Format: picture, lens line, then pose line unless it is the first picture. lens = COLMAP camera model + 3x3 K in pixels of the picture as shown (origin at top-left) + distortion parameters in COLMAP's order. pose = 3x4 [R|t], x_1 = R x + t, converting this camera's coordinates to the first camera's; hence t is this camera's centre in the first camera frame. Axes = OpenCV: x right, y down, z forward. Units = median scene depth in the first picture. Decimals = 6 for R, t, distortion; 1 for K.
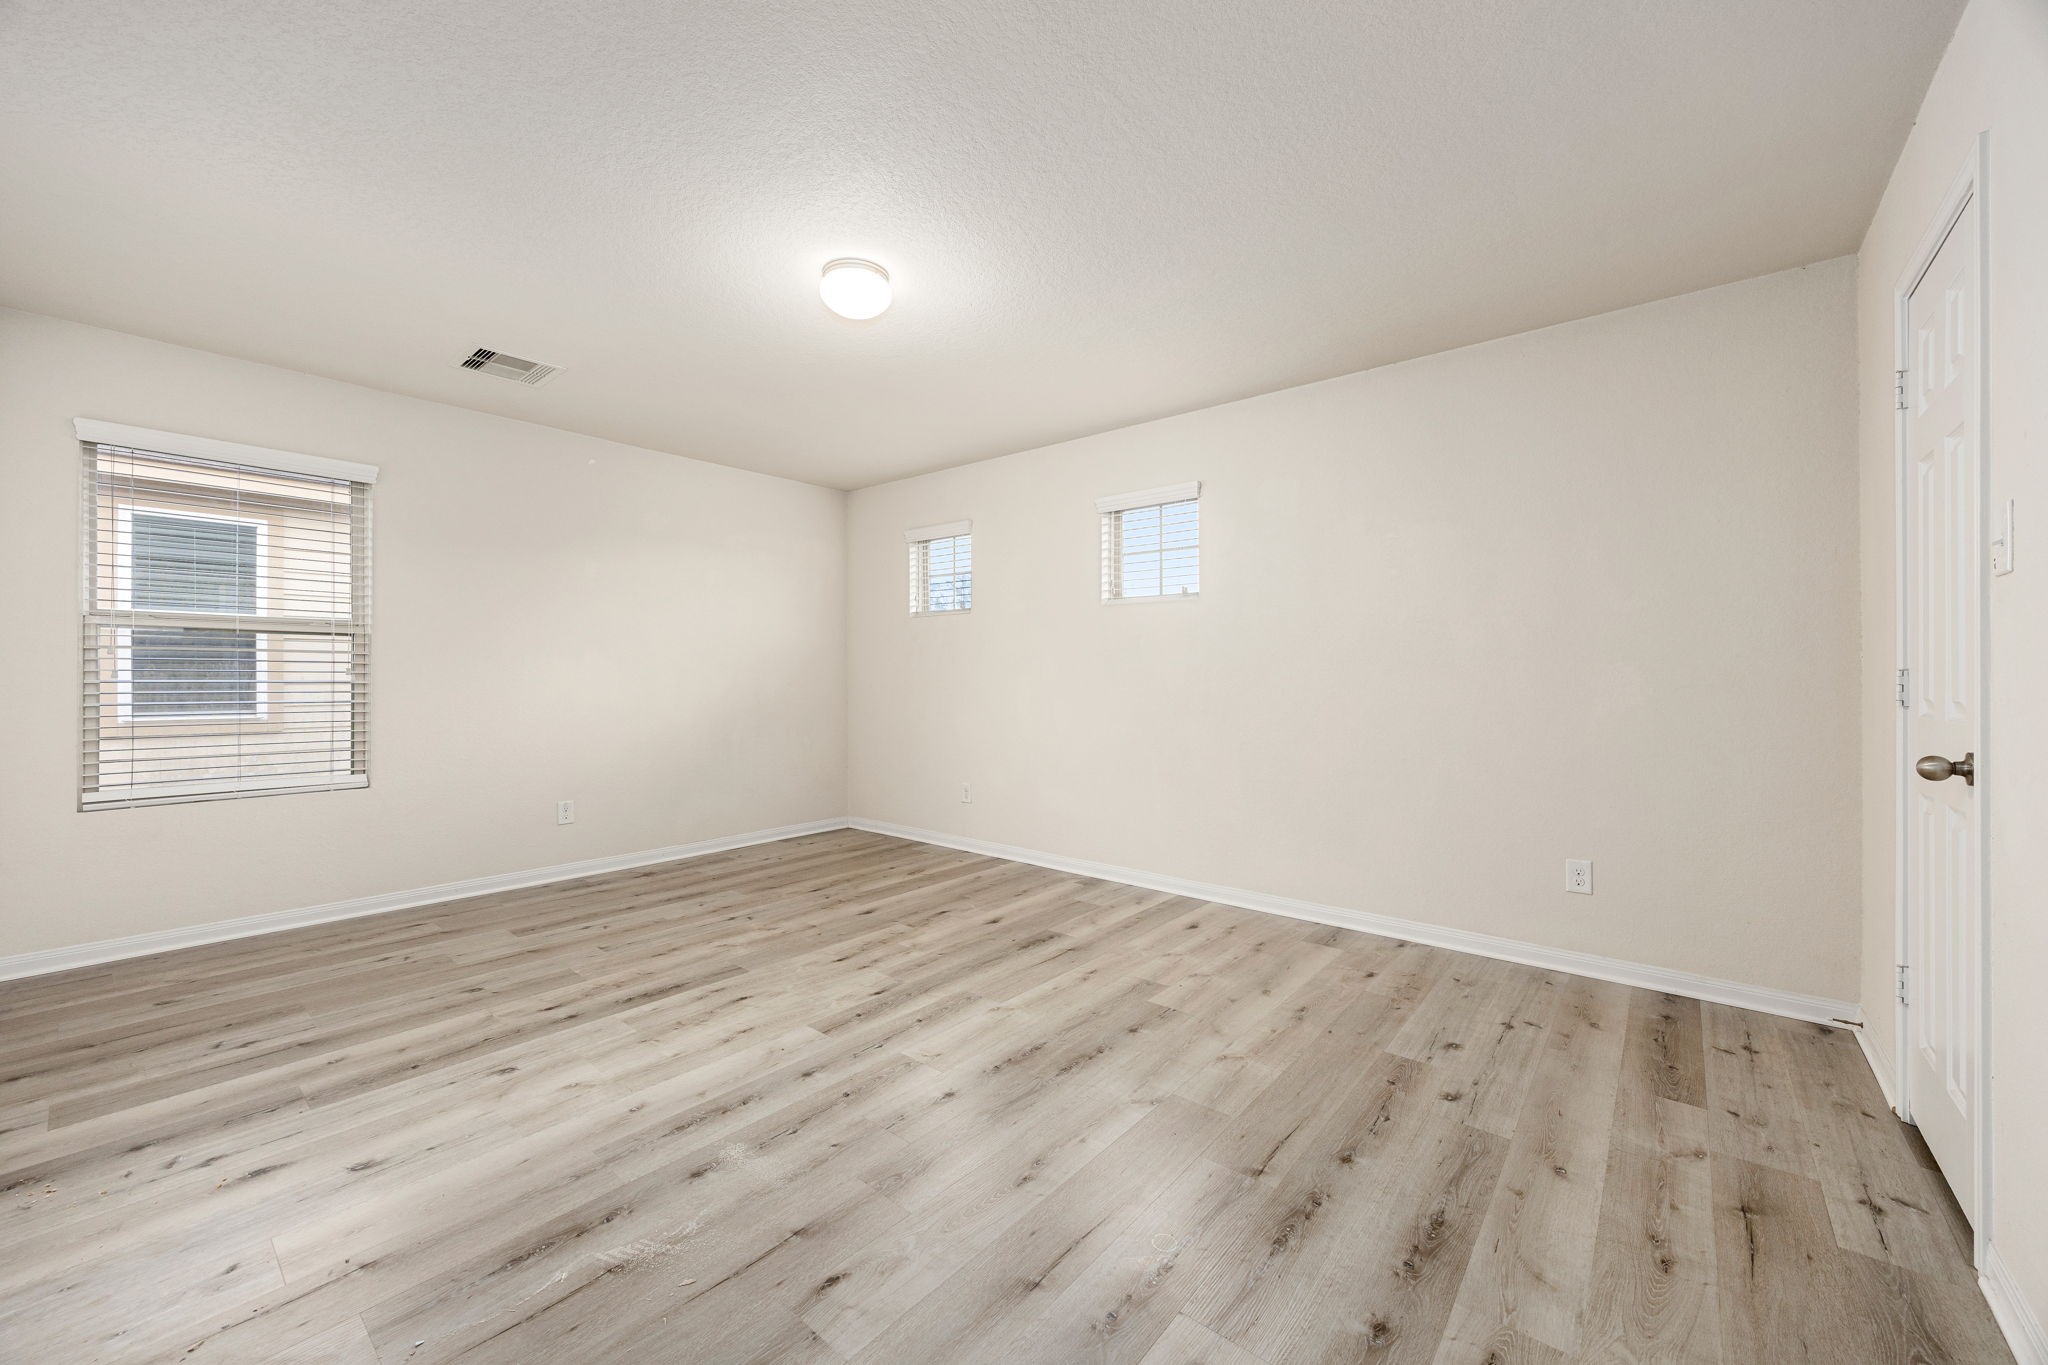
lens RADIAL K [[782.1, 0, 1036.5], [0, 782.1, 681.8], [0, 0, 1]] dist [0.001451, -0.000706]
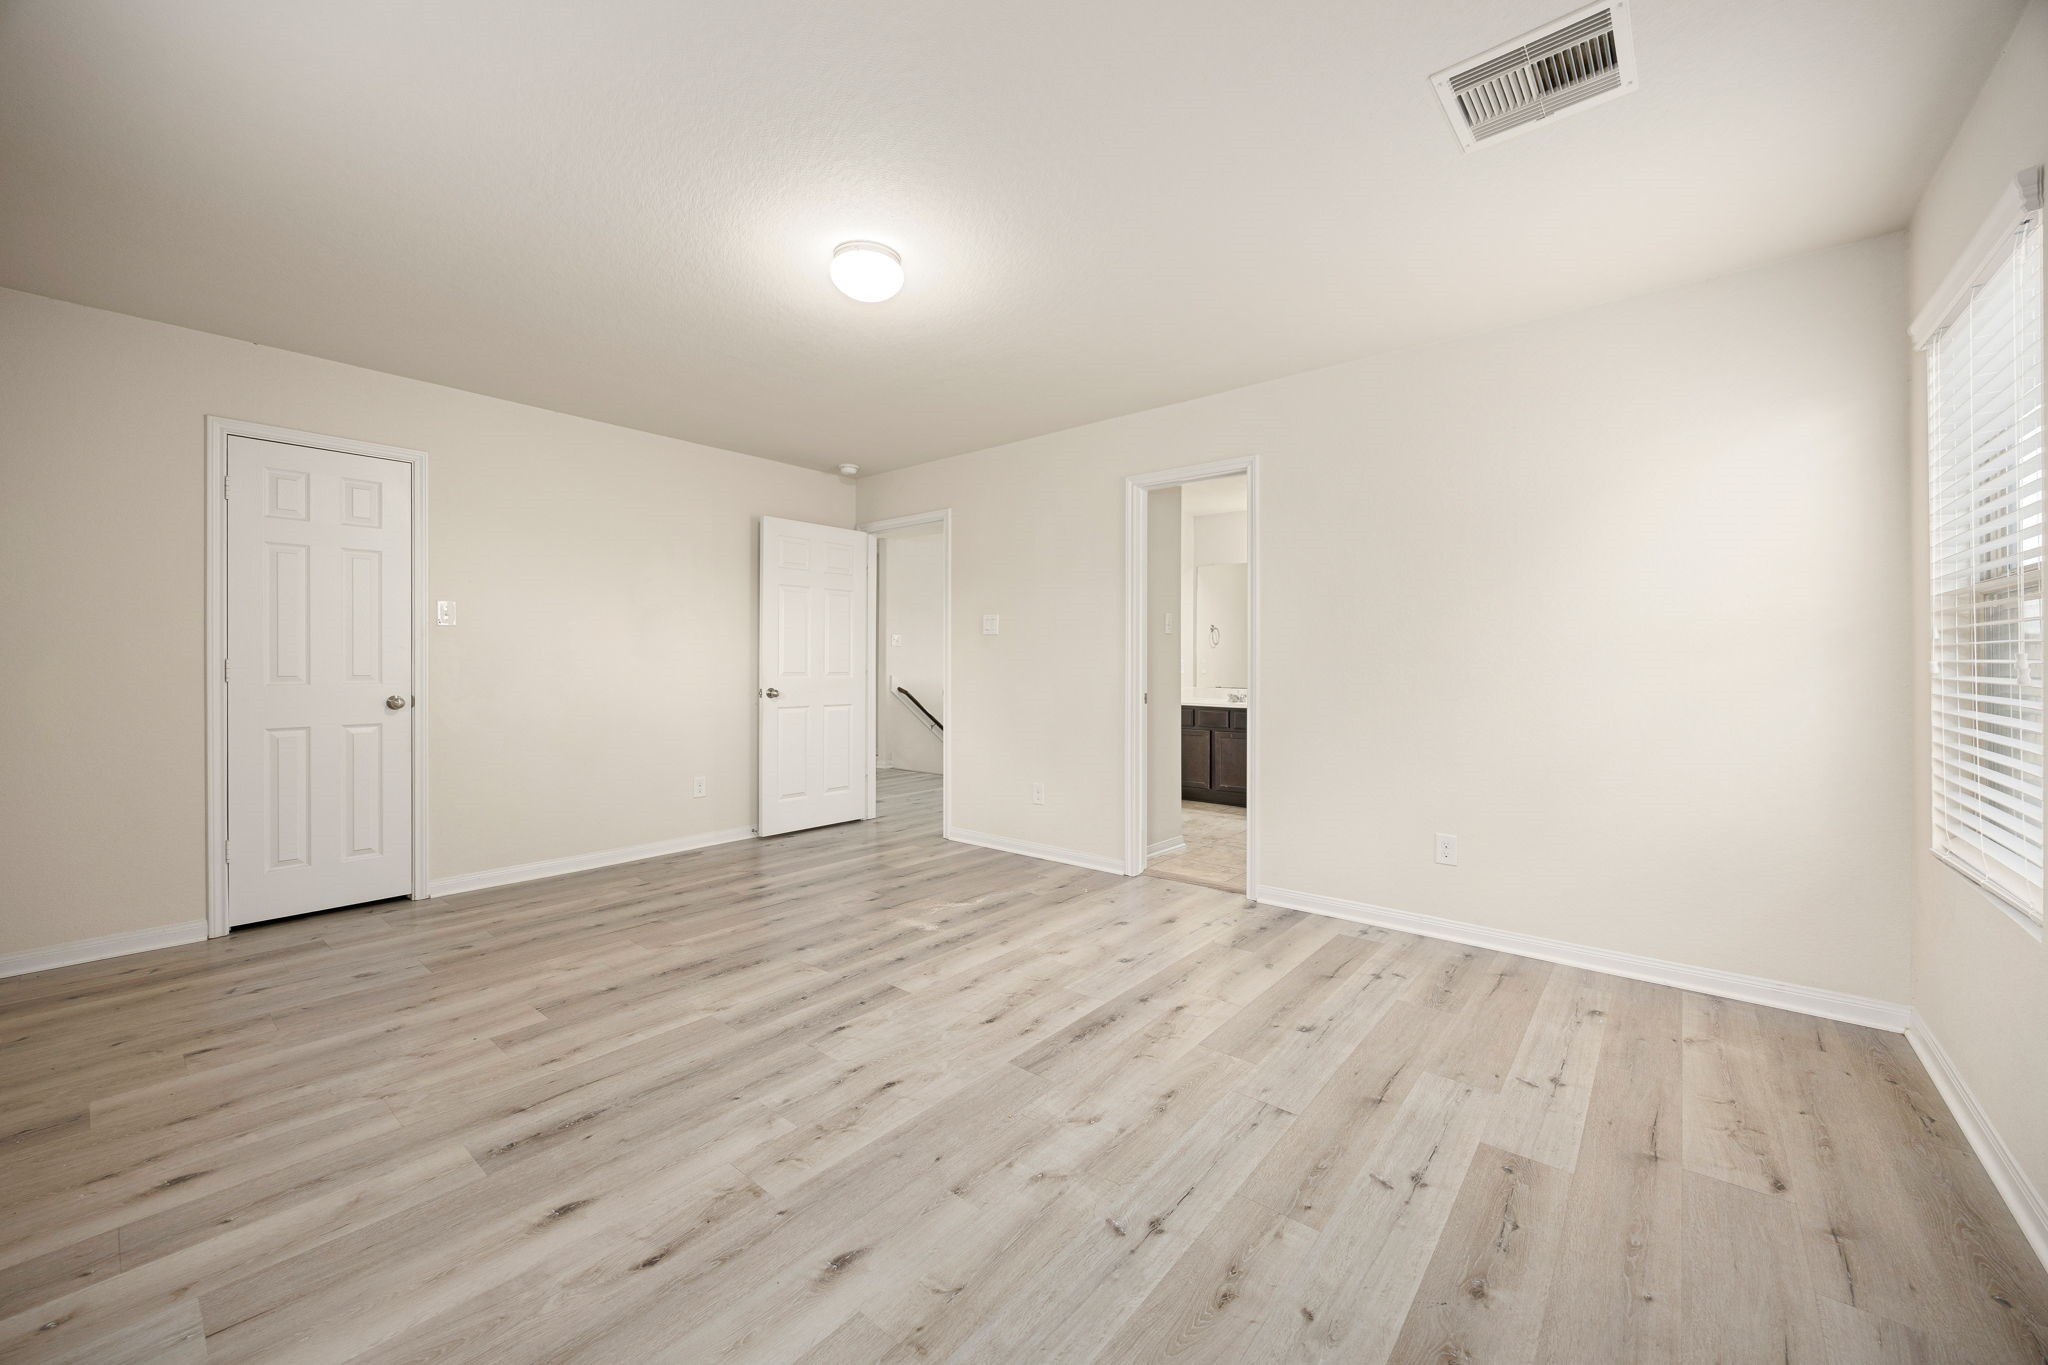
lens RADIAL K [[782.1, 0, 1013.2], [0, 782.1, 663.3], [0, 0, 1]] dist [0.001451, -0.000706]
pose [[-0.999556, -0.000971, 0.029782, -0.433496], [-0.000679, 0.999952, 0.009799, -0.017052], [-0.029790, 0.009774, -0.999508, 1.920952]]
